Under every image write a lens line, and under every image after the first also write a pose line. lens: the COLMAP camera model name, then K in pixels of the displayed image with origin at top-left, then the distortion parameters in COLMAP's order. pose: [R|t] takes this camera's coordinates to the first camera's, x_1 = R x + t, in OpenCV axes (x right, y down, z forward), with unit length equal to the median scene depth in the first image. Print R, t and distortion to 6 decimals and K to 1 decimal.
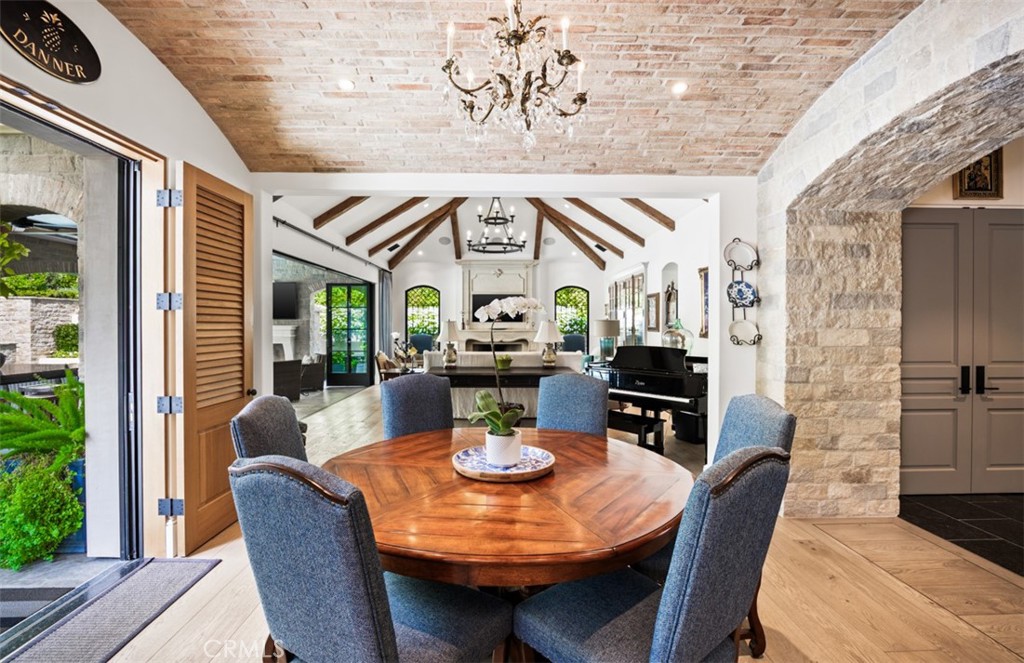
lens RADIAL K [[455.2, 0, 527.4], [0, 455.2, 328.5], [0, 0, 1]] dist [0.000041, 0.000103]
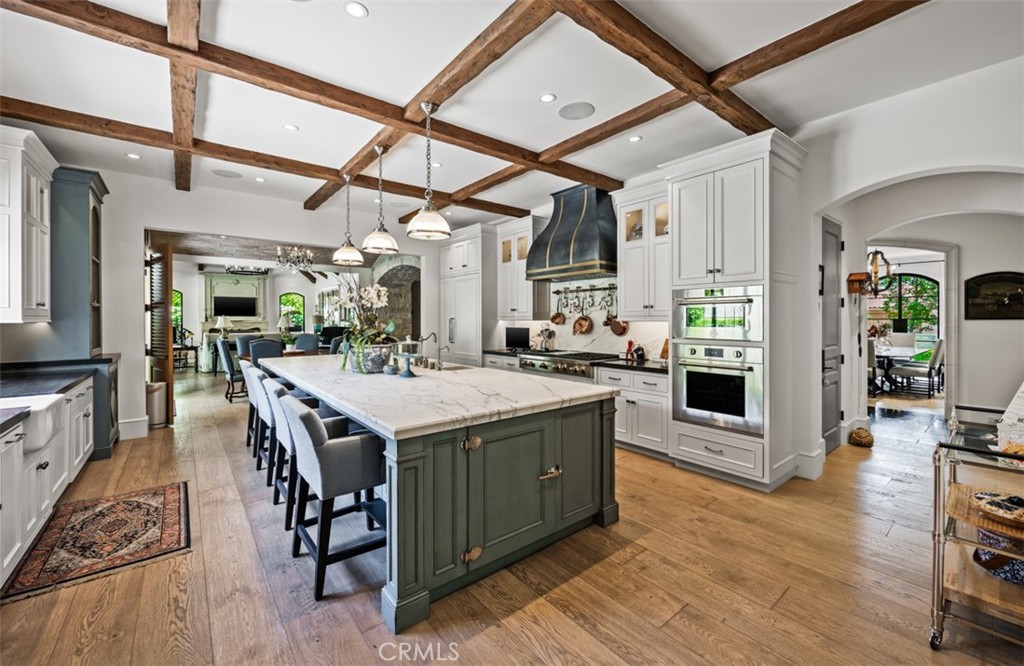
lens RADIAL K [[408.2, 0, 510.6], [0, 408.2, 319.8], [0, 0, 1]] dist [-0.000949, -0.000122]
pose [[0.815782, -0.005394, 0.578335, -0.109843], [0.007445, 0.999972, -0.001175, 0.005763], [-0.578312, 0.005265, 0.815799, -0.621845]]
